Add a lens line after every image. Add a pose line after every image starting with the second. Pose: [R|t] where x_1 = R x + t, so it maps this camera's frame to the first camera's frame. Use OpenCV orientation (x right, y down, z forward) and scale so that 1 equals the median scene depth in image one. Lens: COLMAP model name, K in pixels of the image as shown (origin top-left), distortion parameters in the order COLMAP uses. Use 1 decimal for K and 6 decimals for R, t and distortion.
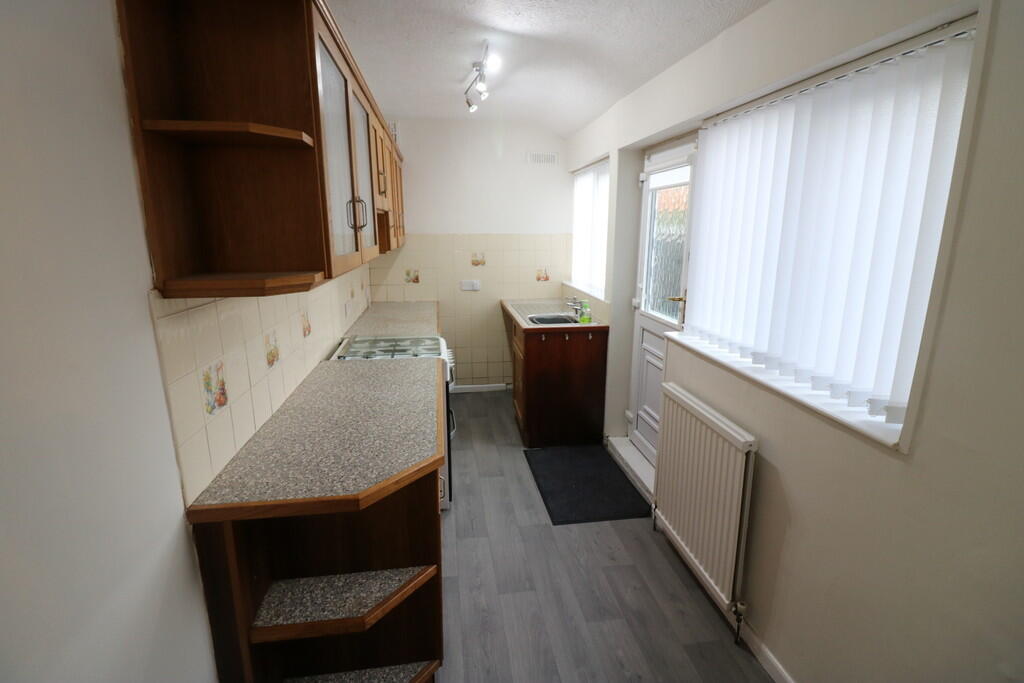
lens RADIAL K [[476.4, 0, 512.8], [0, 476.4, 332.0], [0, 0, 1]] dist [-0.019791, -0.001434]
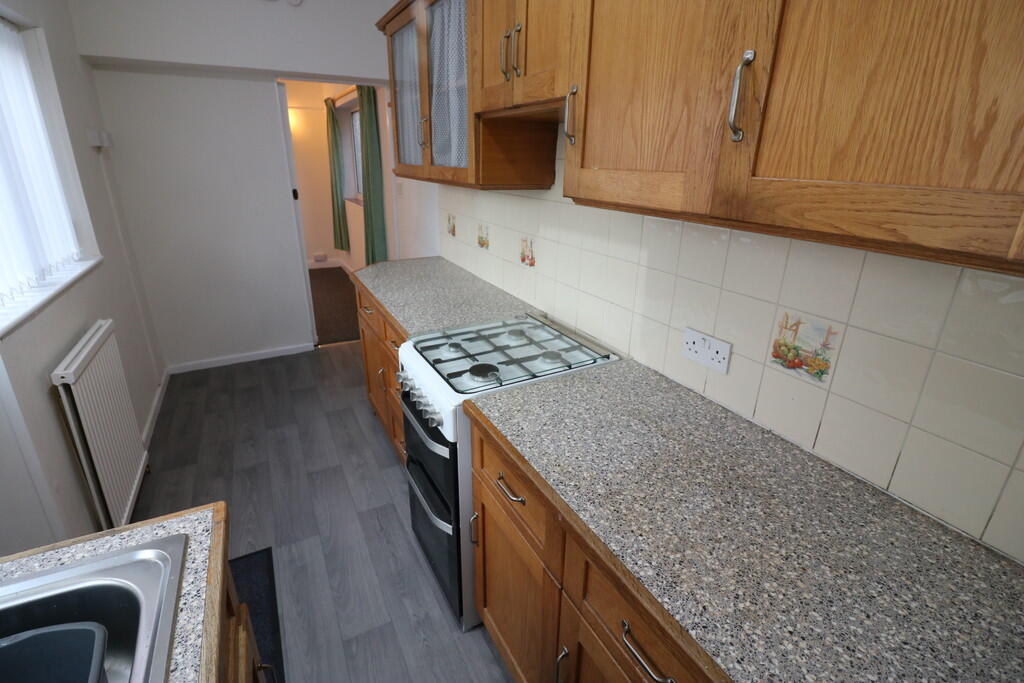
lens RADIAL K [[476.4, 0, 512.8], [0, 476.4, 332.0], [0, 0, 1]] dist [-0.019791, -0.001434]
pose [[-0.942618, 0.102466, -0.317761, -0.084066], [-0.083087, 0.849808, 0.520502, -0.350426], [0.323370, 0.517037, -0.792531, 1.724443]]
